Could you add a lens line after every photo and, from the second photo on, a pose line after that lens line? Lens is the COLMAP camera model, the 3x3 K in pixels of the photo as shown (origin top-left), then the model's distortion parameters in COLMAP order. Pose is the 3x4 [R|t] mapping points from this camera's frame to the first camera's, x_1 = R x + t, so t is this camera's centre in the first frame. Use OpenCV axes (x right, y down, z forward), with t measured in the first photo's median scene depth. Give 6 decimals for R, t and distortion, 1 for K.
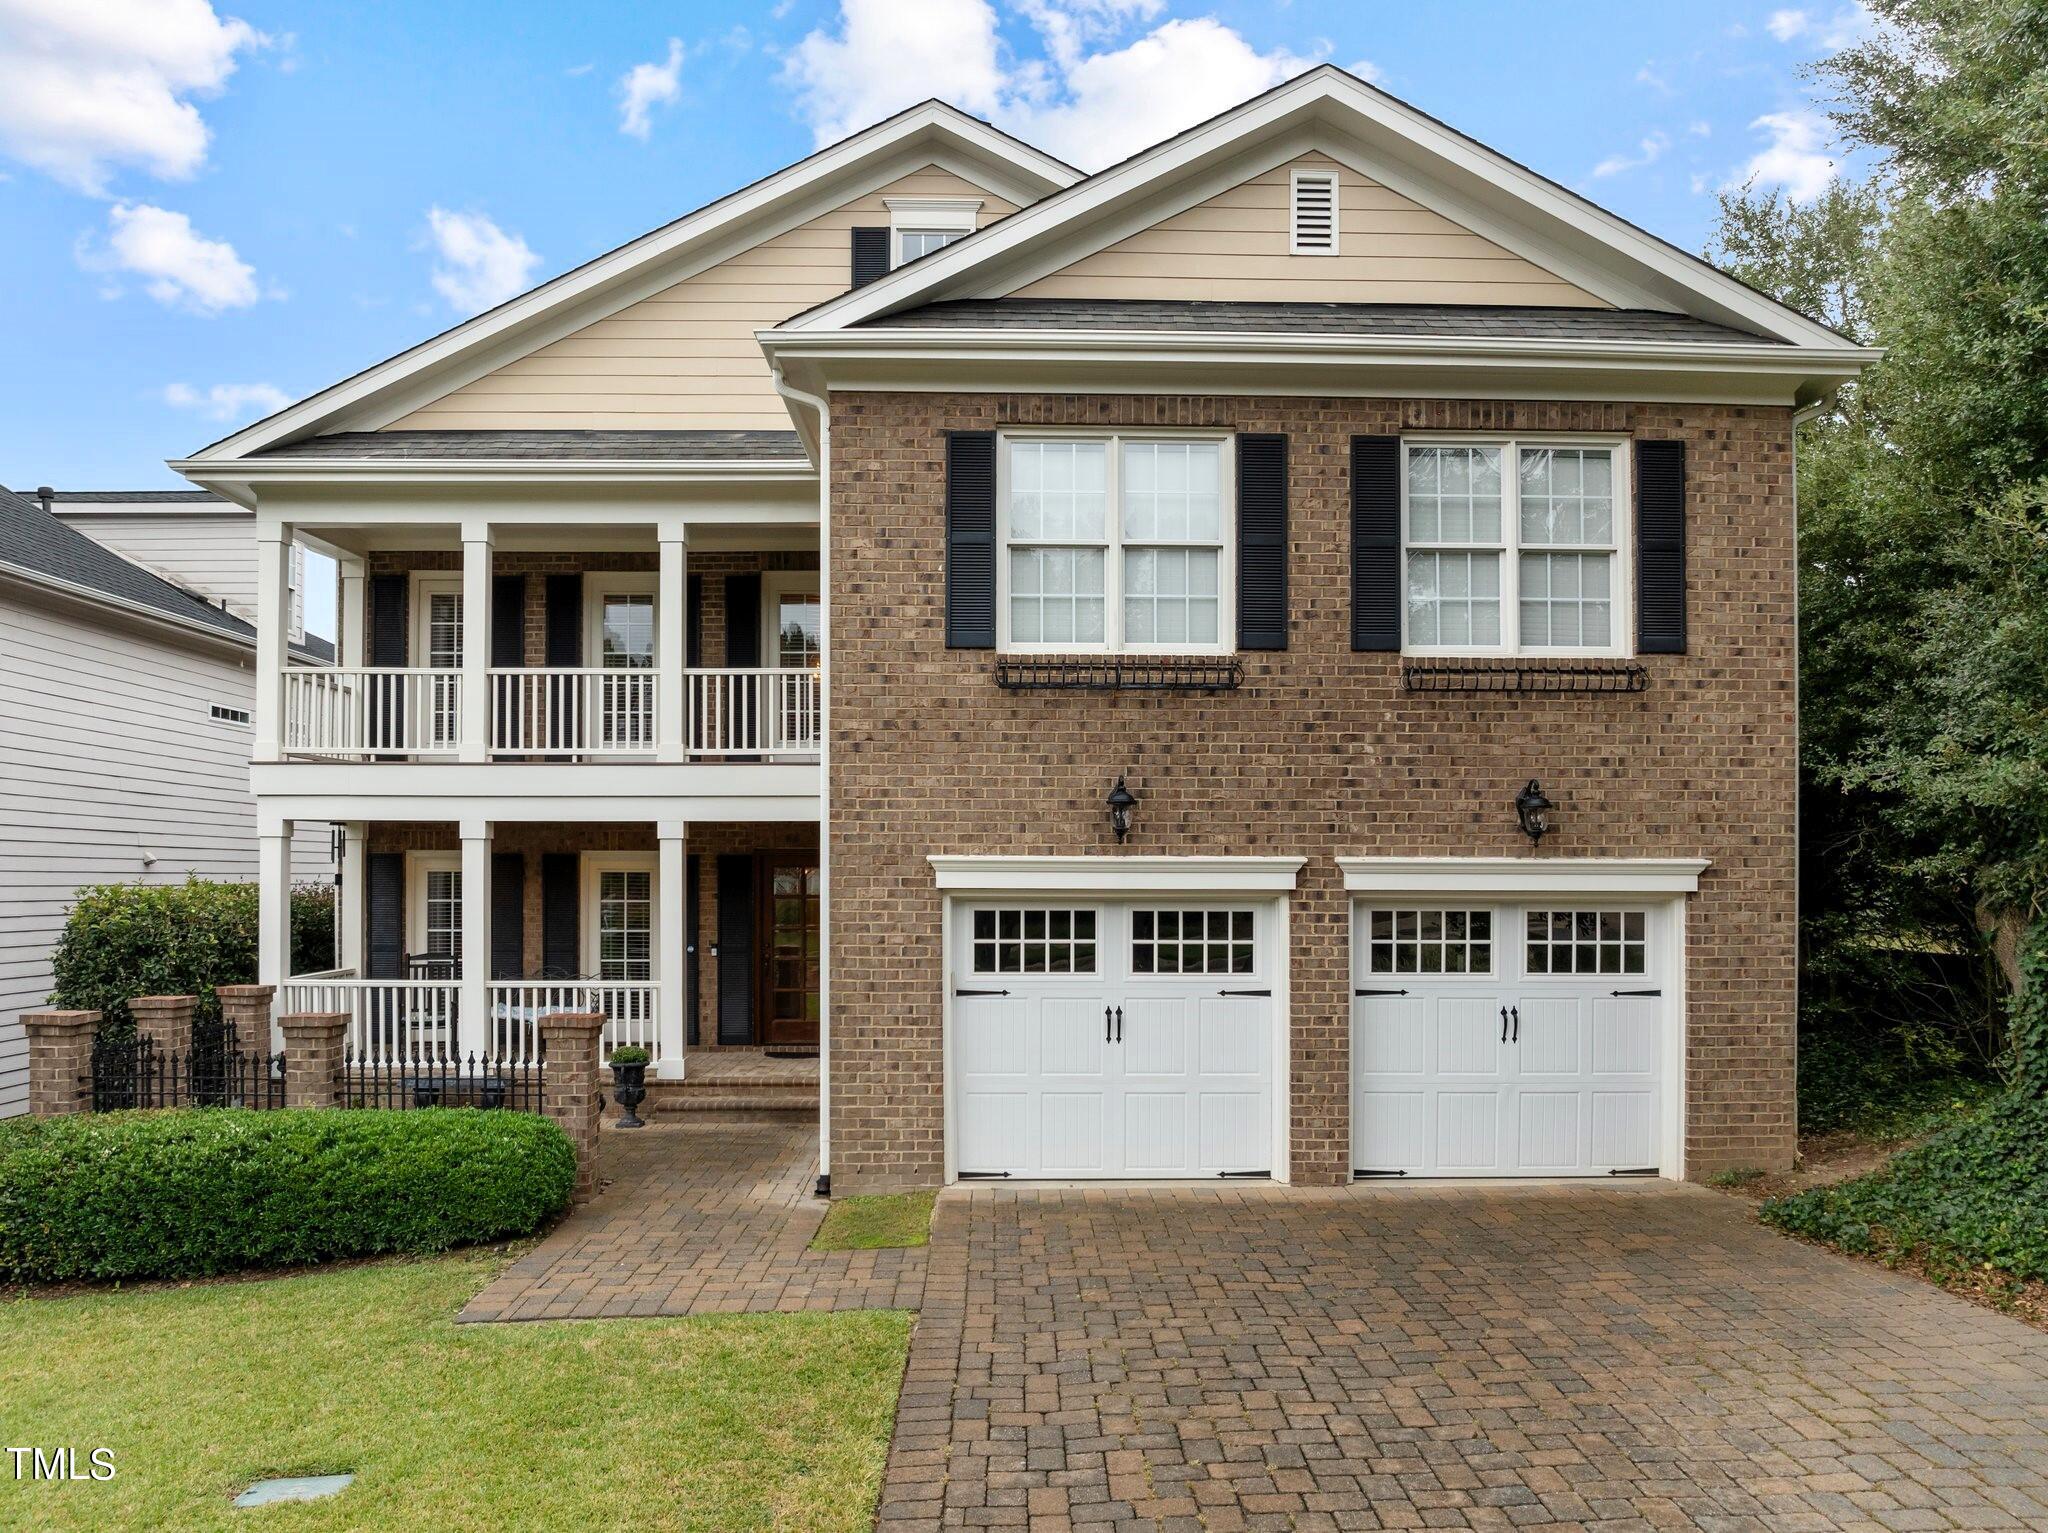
lens RADIAL K [[1441.4, 0, 1015.4], [0, 1441.4, 855.7], [0, 0, 1]] dist [-0.053578, 0.008024]
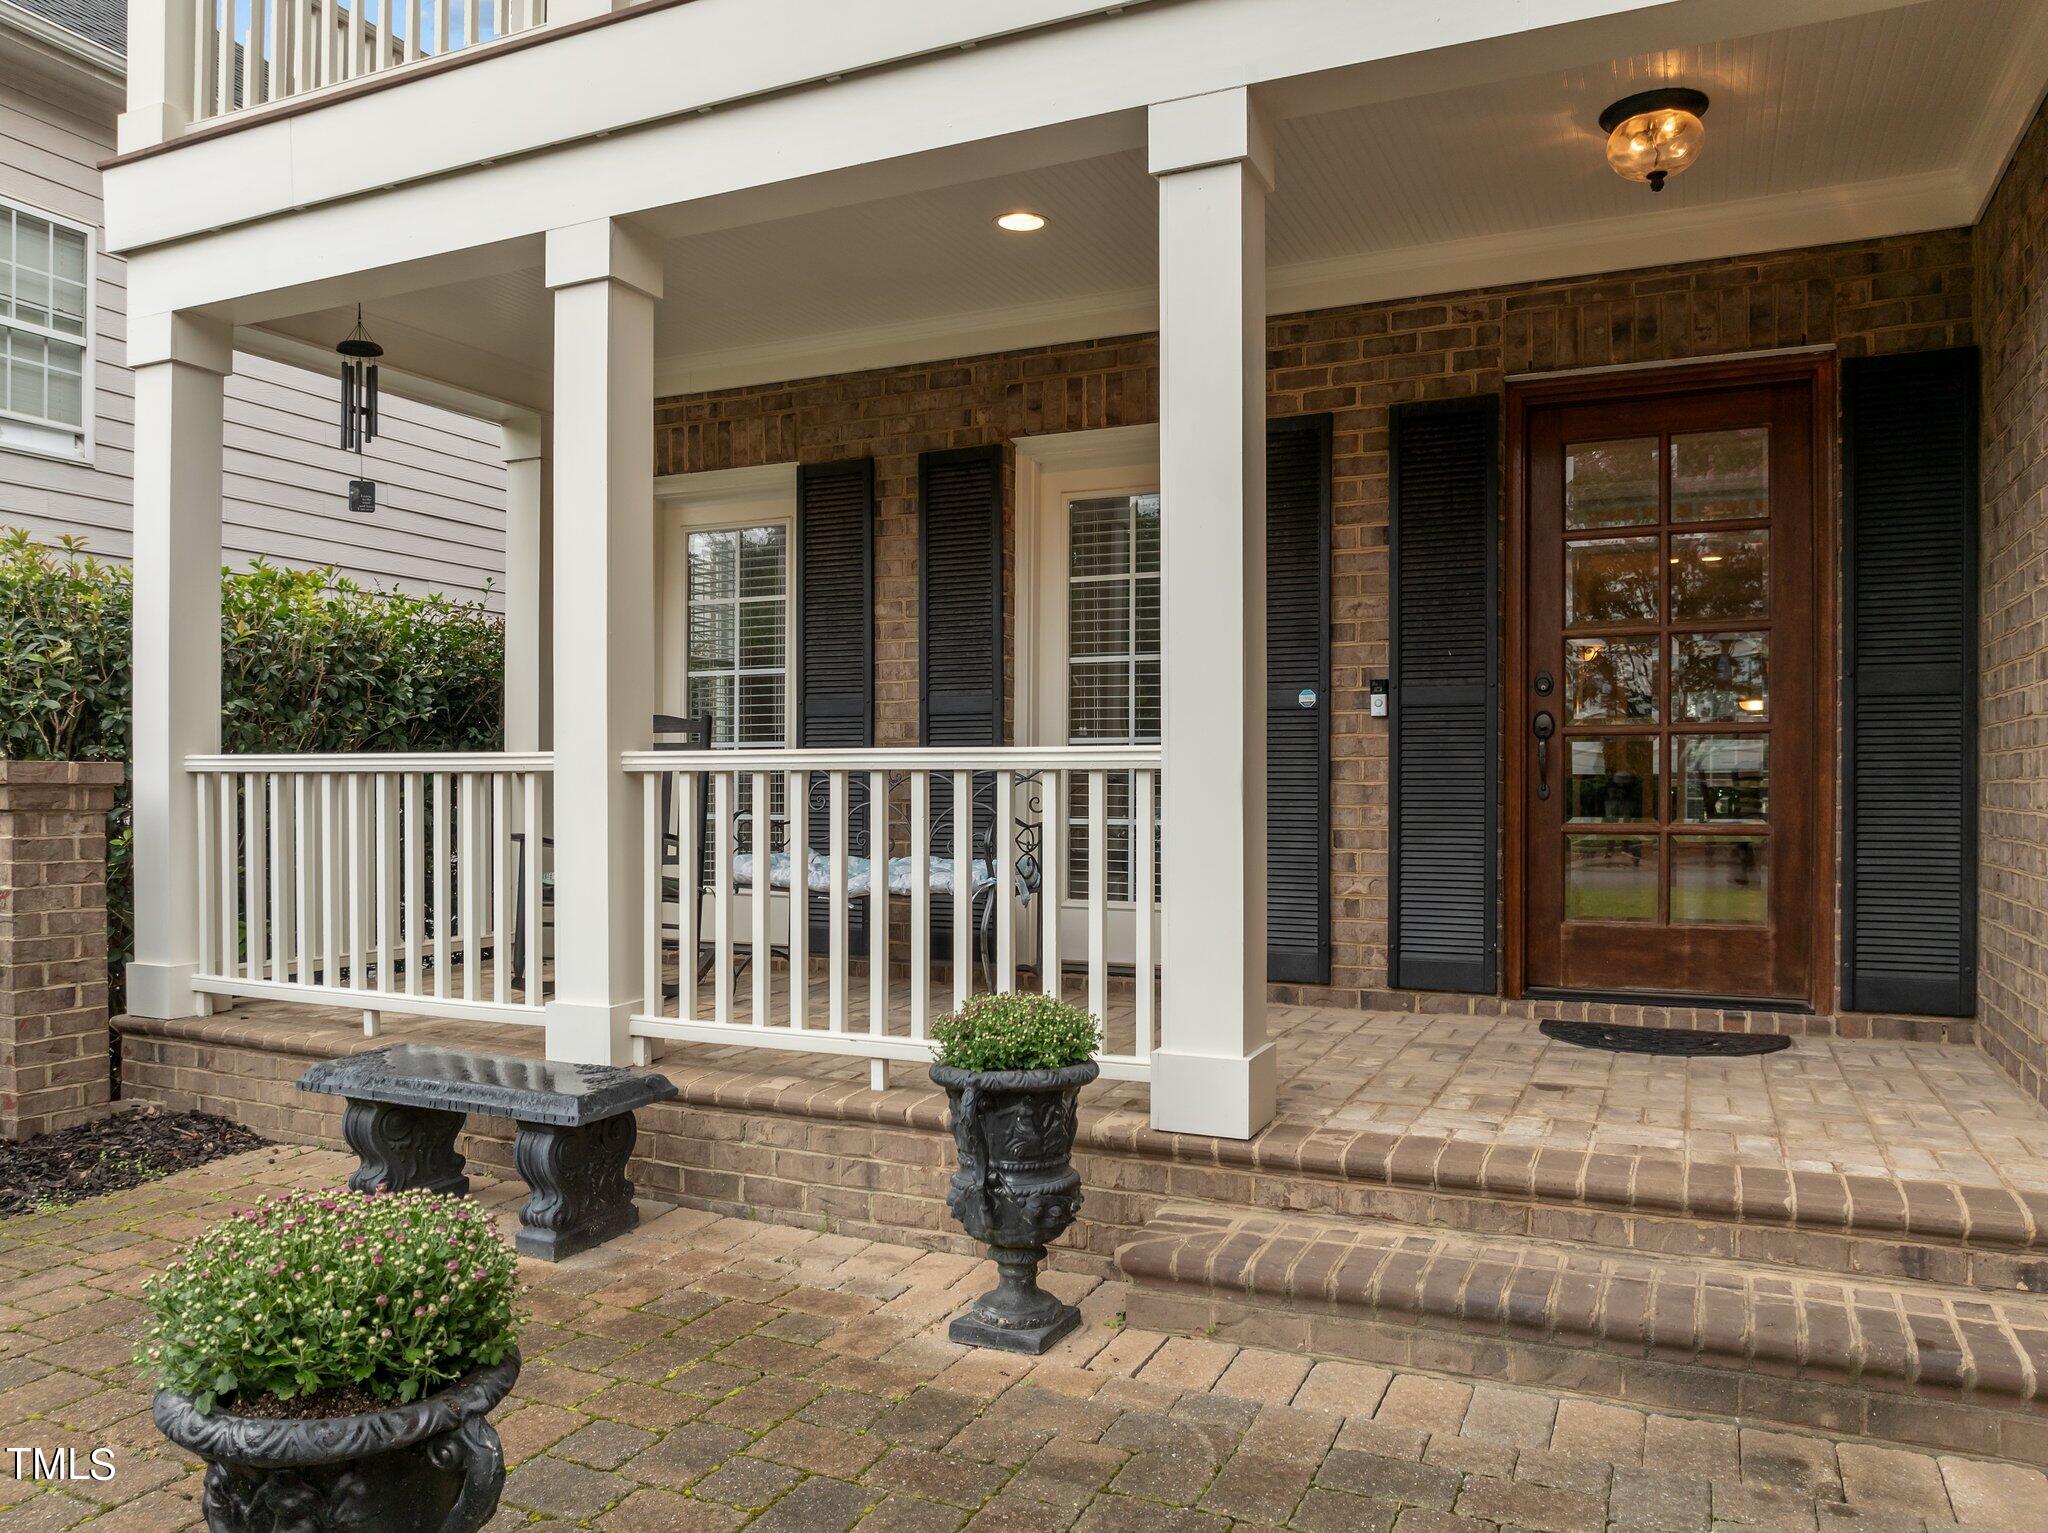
lens RADIAL K [[1440.3, 0, 1030.2], [0, 1440.3, 783.1], [0, 0, 1]] dist [-0.031130, -0.001566]
pose [[0.900896, 0.003314, -0.434022, -0.203468], [0.001876, 0.999932, 0.011529, 0.118459], [0.434030, -0.011201, 0.900829, 0.981950]]
